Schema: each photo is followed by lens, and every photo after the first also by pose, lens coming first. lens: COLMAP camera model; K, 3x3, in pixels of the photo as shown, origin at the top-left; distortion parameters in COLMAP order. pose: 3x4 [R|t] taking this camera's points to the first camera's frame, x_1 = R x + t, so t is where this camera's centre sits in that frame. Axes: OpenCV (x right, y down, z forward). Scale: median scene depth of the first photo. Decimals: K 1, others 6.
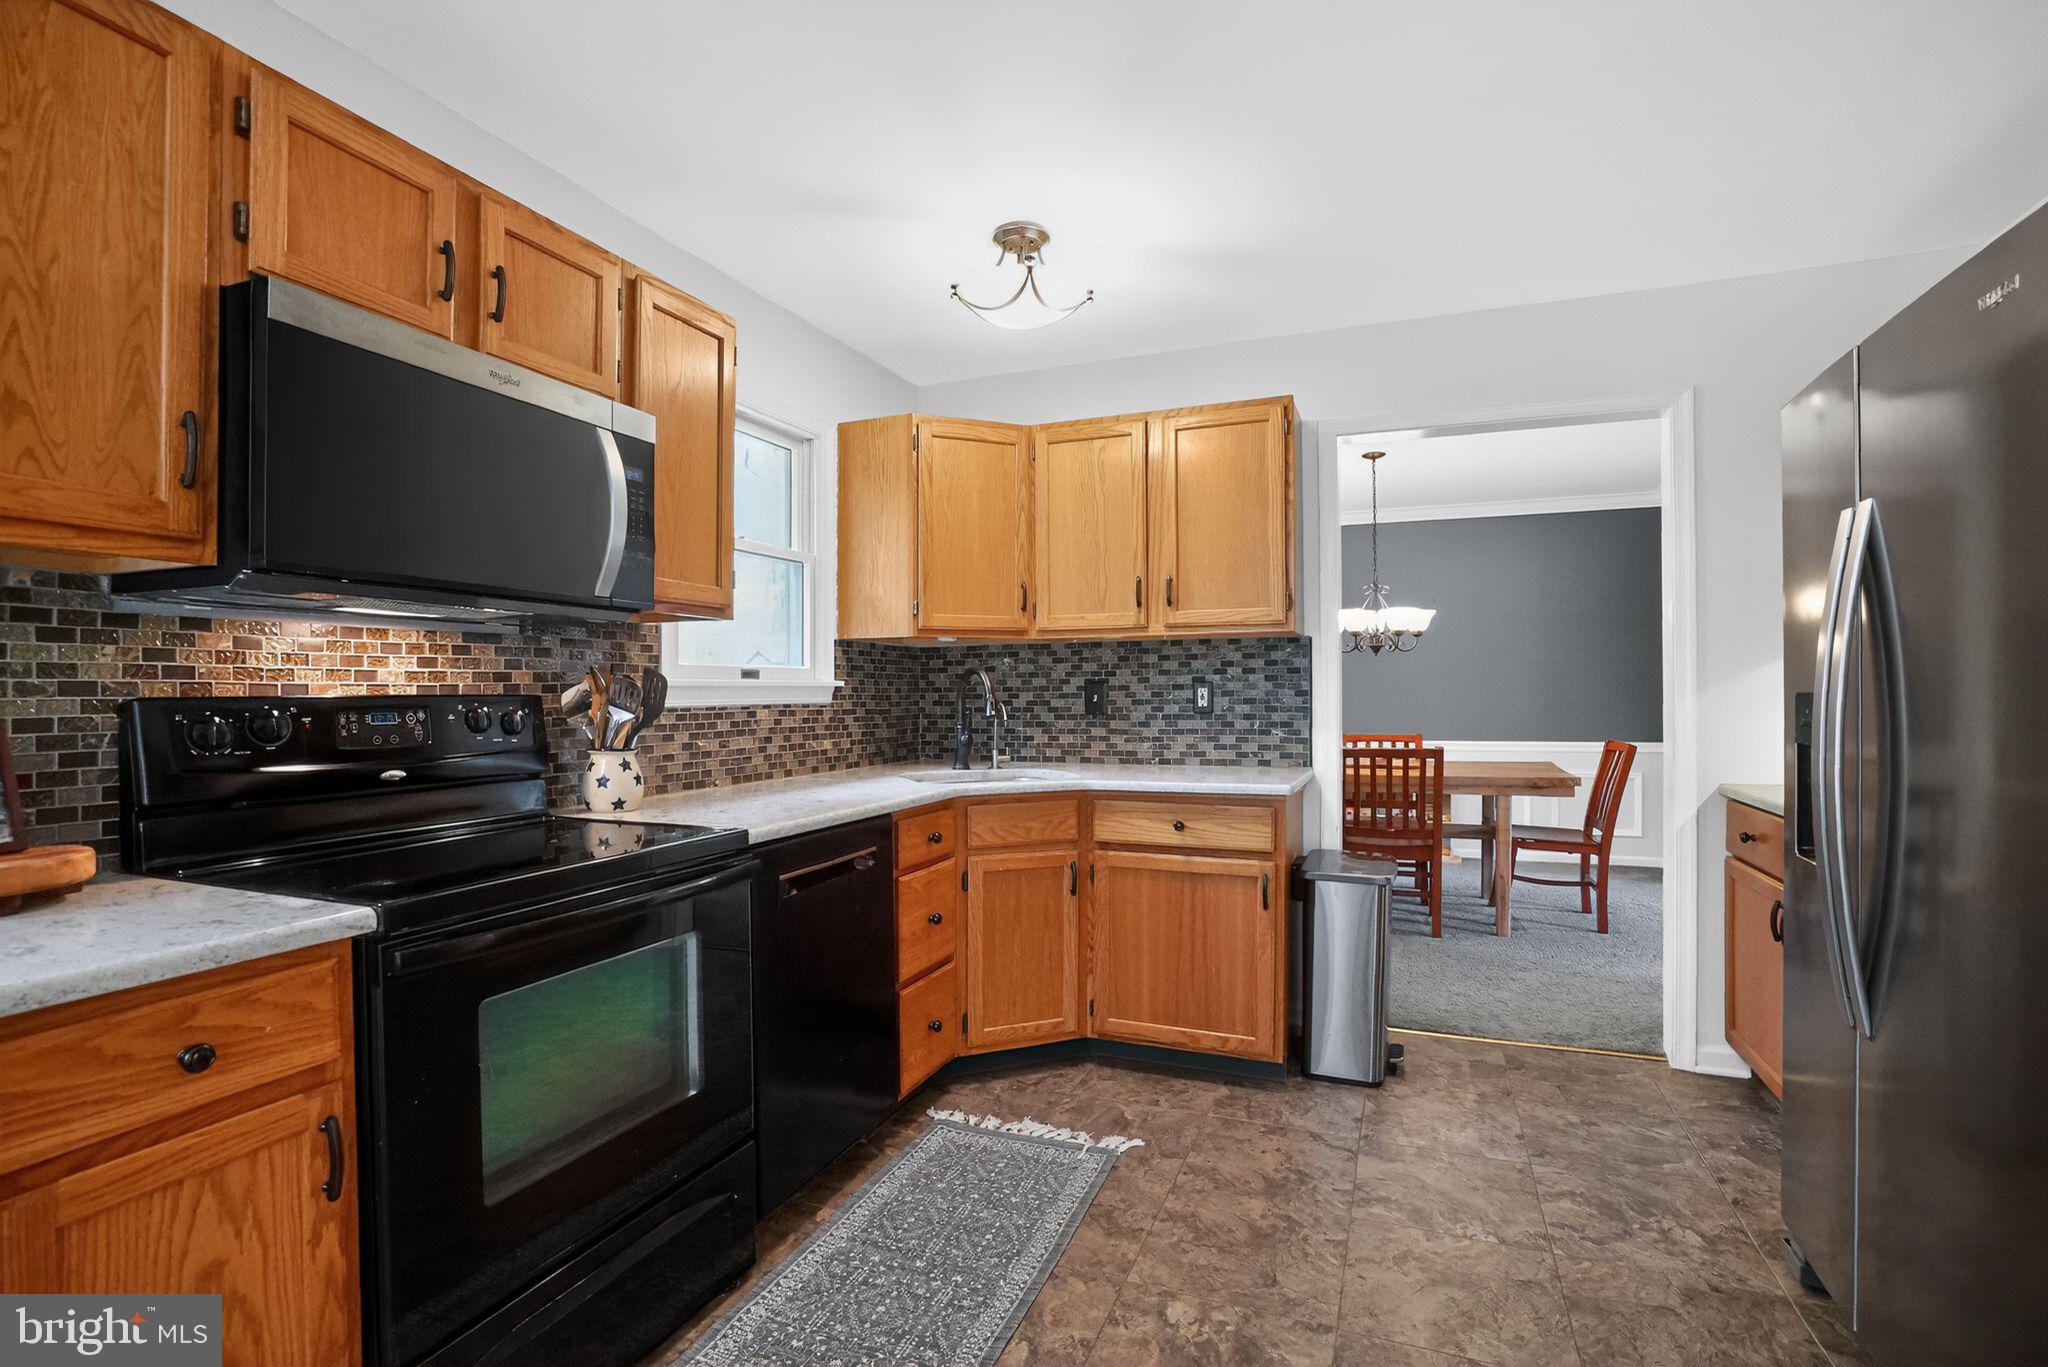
lens RADIAL K [[921.8, 0, 1024.0], [0, 921.8, 683.5], [0, 0, 1]] dist [-0.002923, 0.000155]
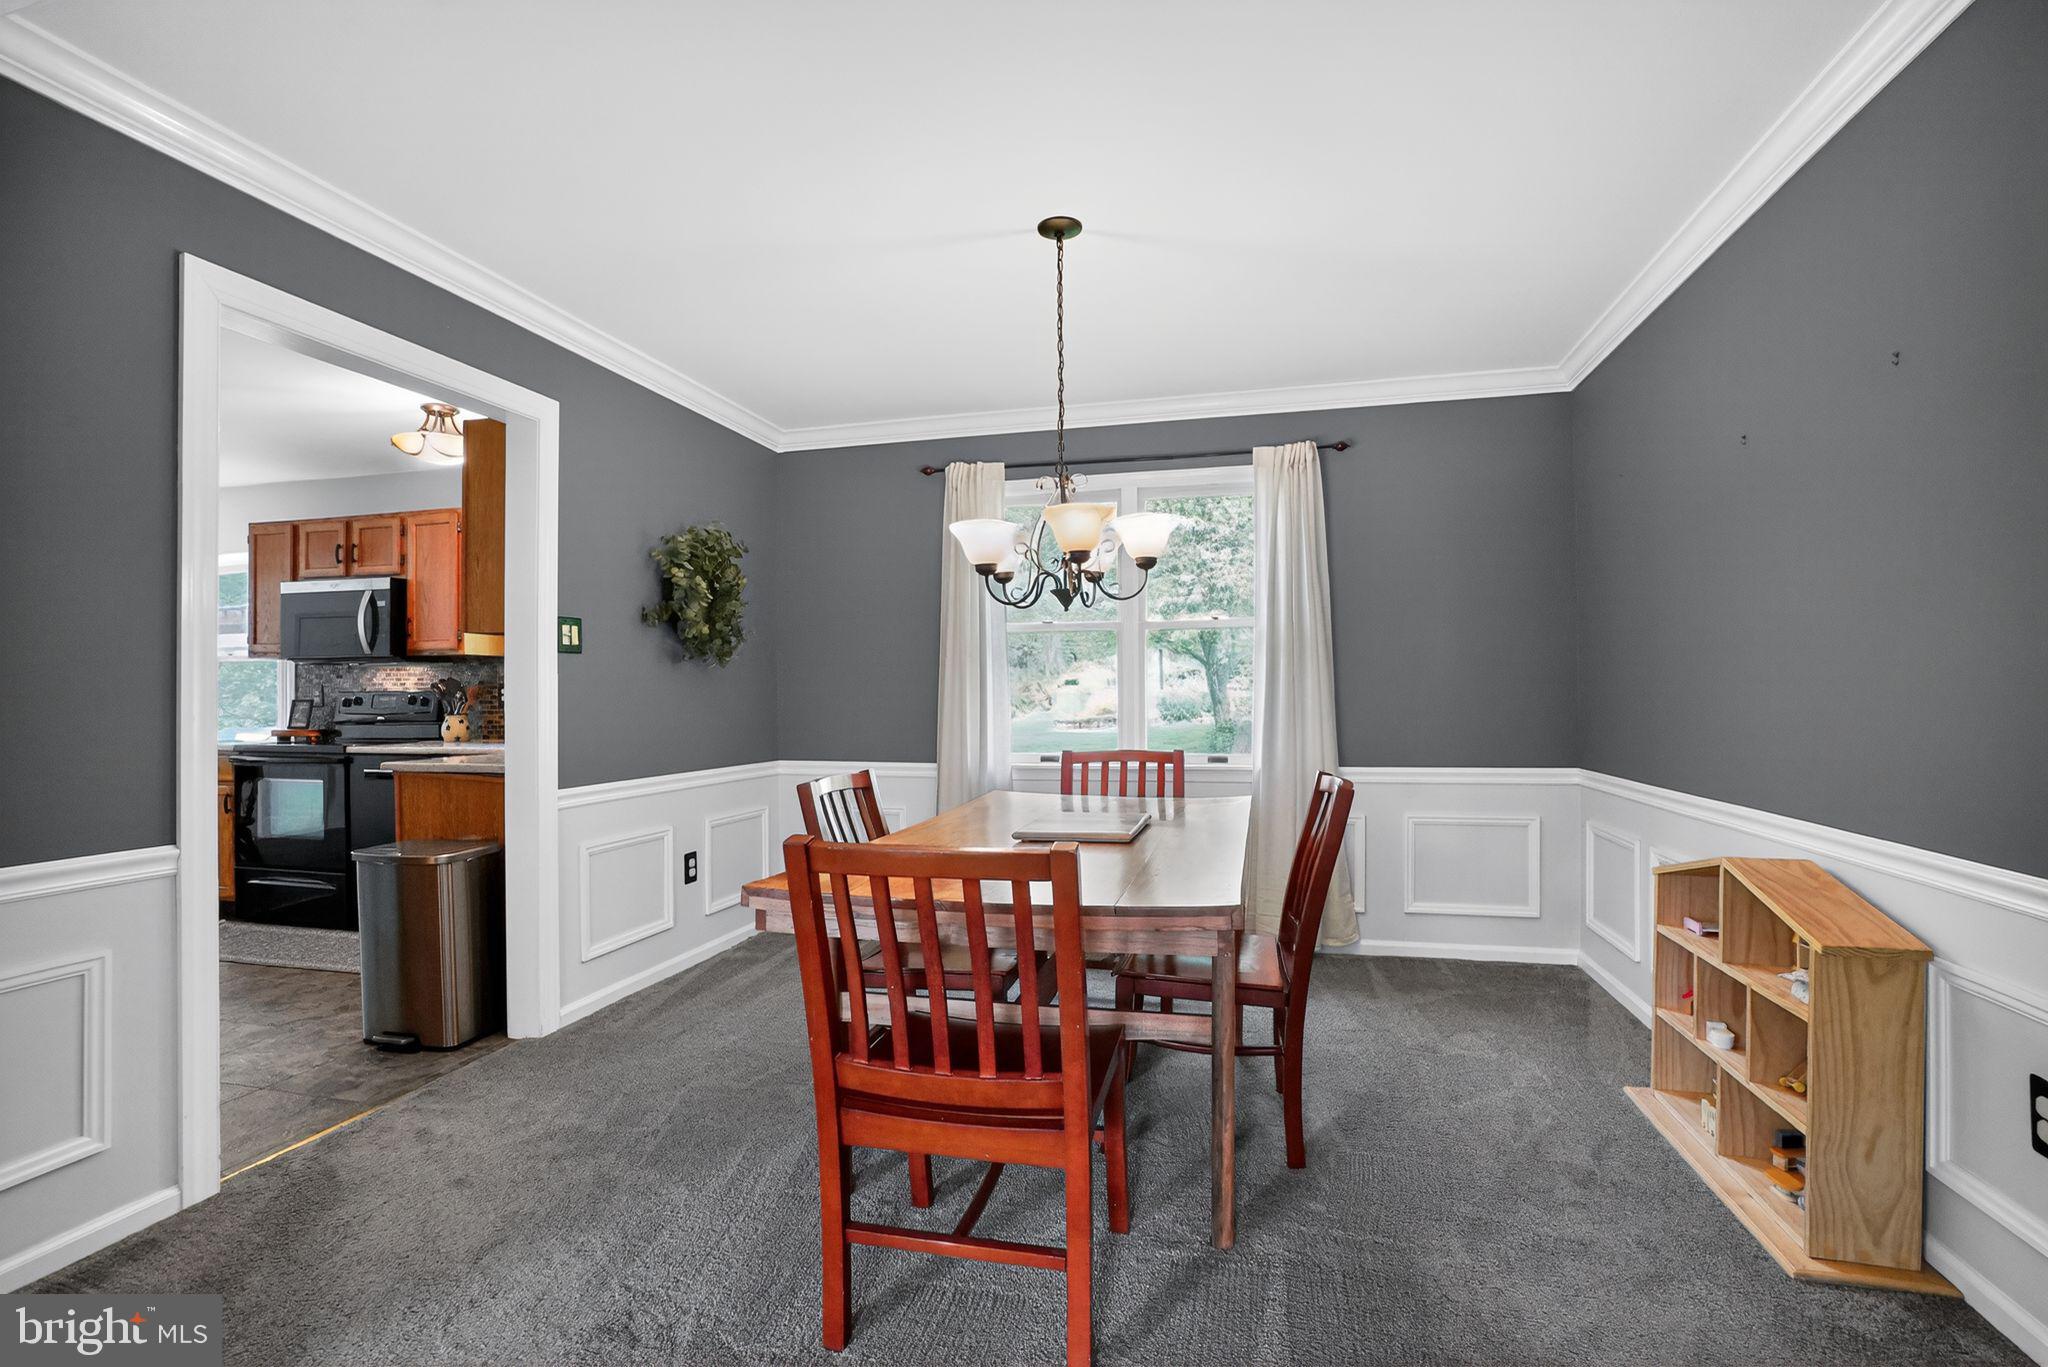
lens RADIAL K [[921.8, 0, 1024.0], [0, 921.8, 683.5], [0, 0, 1]] dist [-0.002923, 0.000155]
pose [[0.146952, -0.014053, -0.989044, 1.575412], [0.017466, 0.999780, -0.011611, 0.035866], [0.988989, -0.015568, 0.147165, 1.603010]]
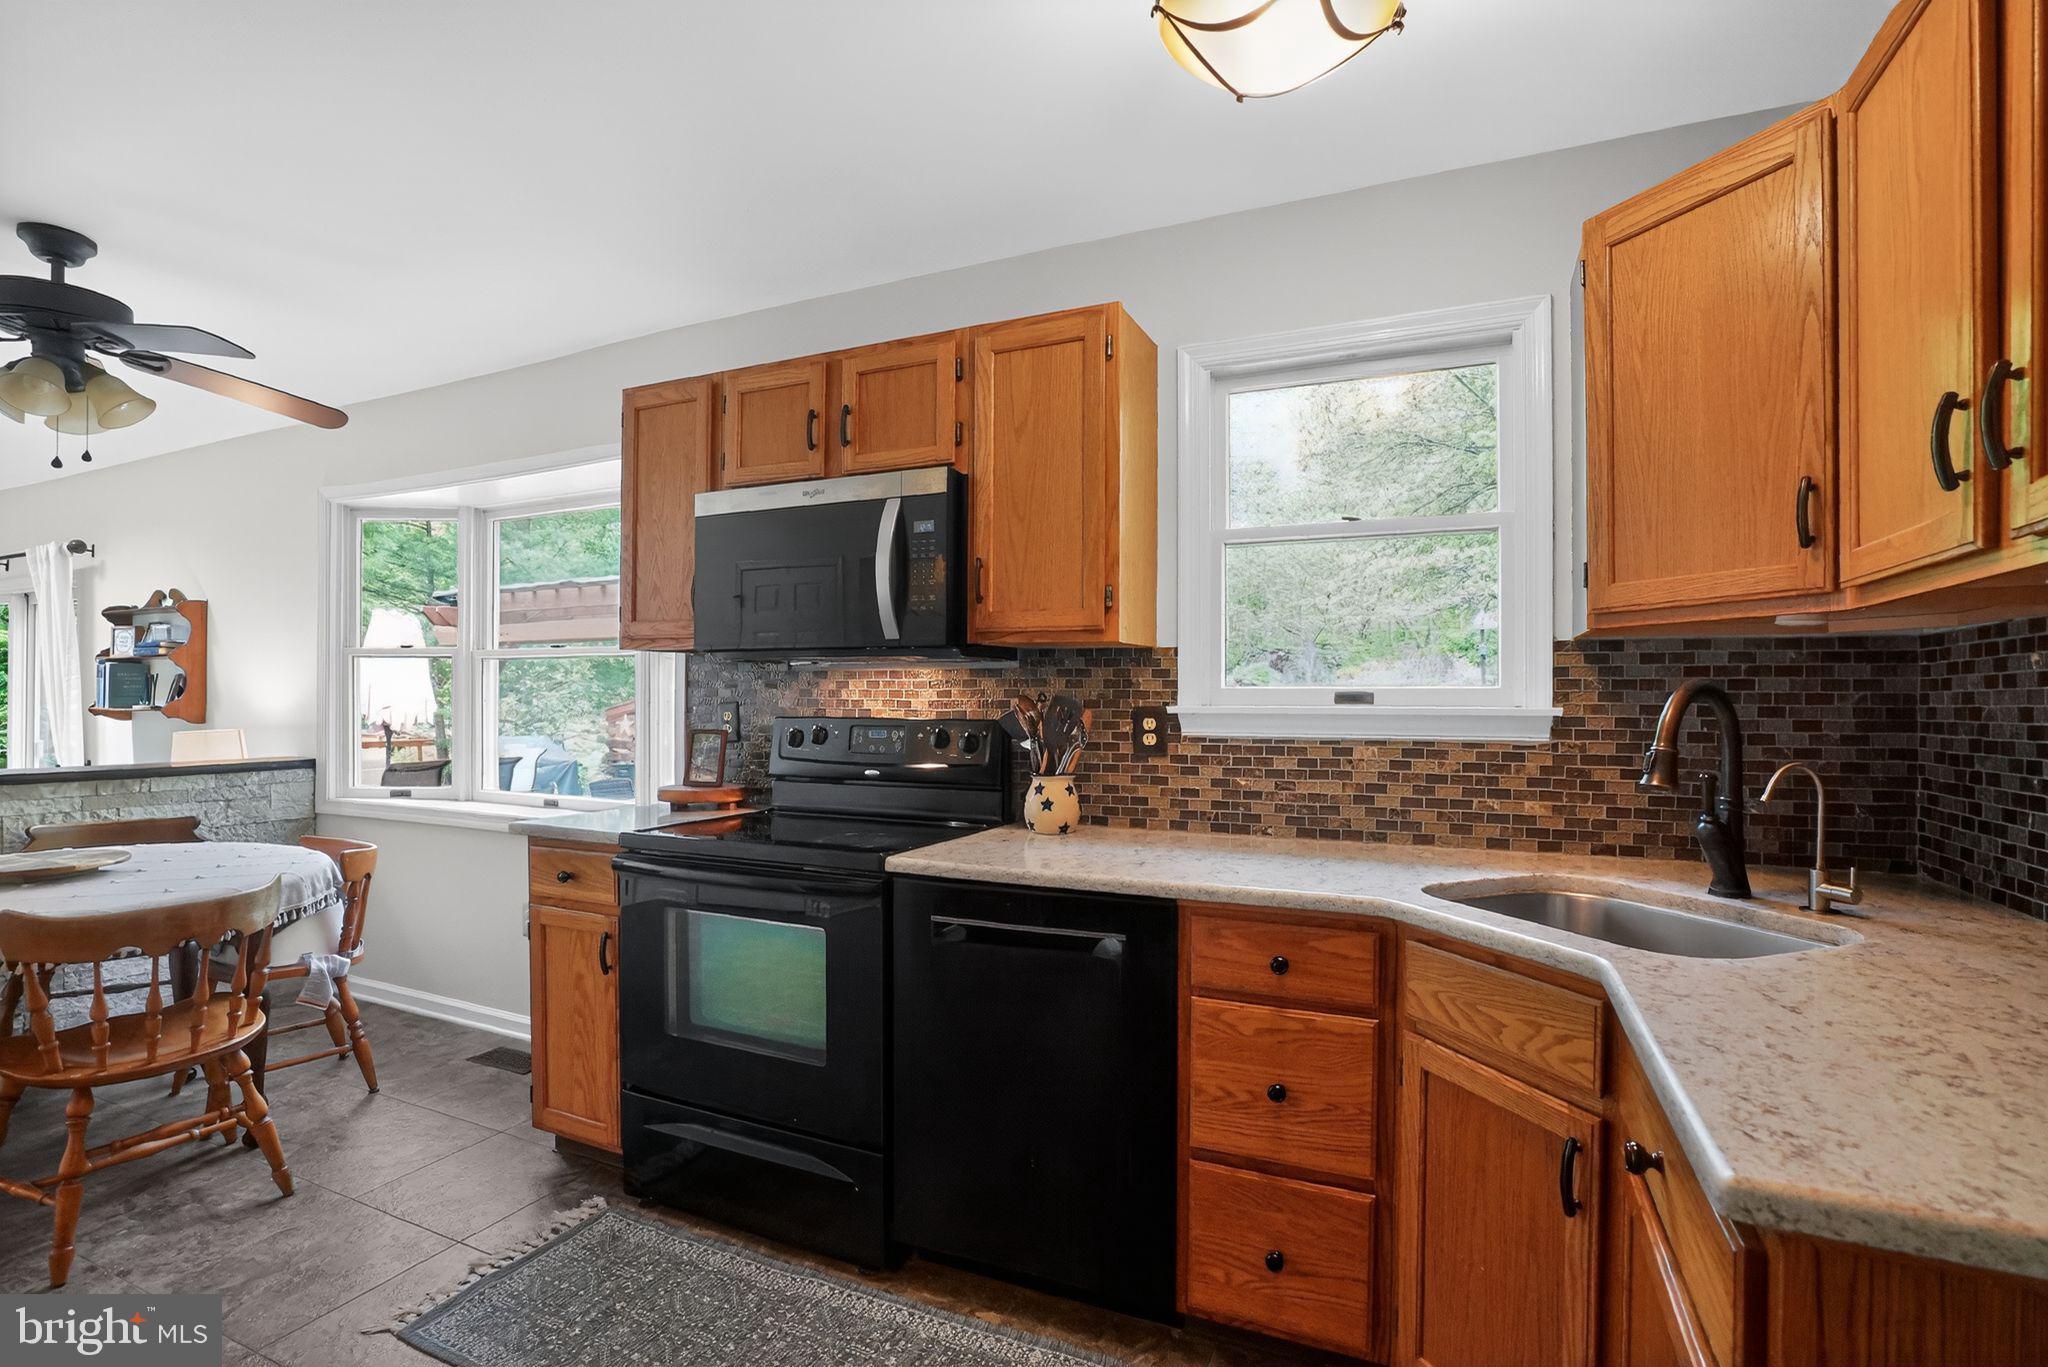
lens RADIAL K [[937.1, 0, 1028.3], [0, 937.1, 695.9], [0, 0, 1]] dist [-0.049343, 0.000071]
pose [[0.002070, -0.004768, -0.999986, 0.482926], [0.000275, 0.999989, -0.004767, -0.009070], [0.999998, -0.000265, 0.002071, 0.756370]]
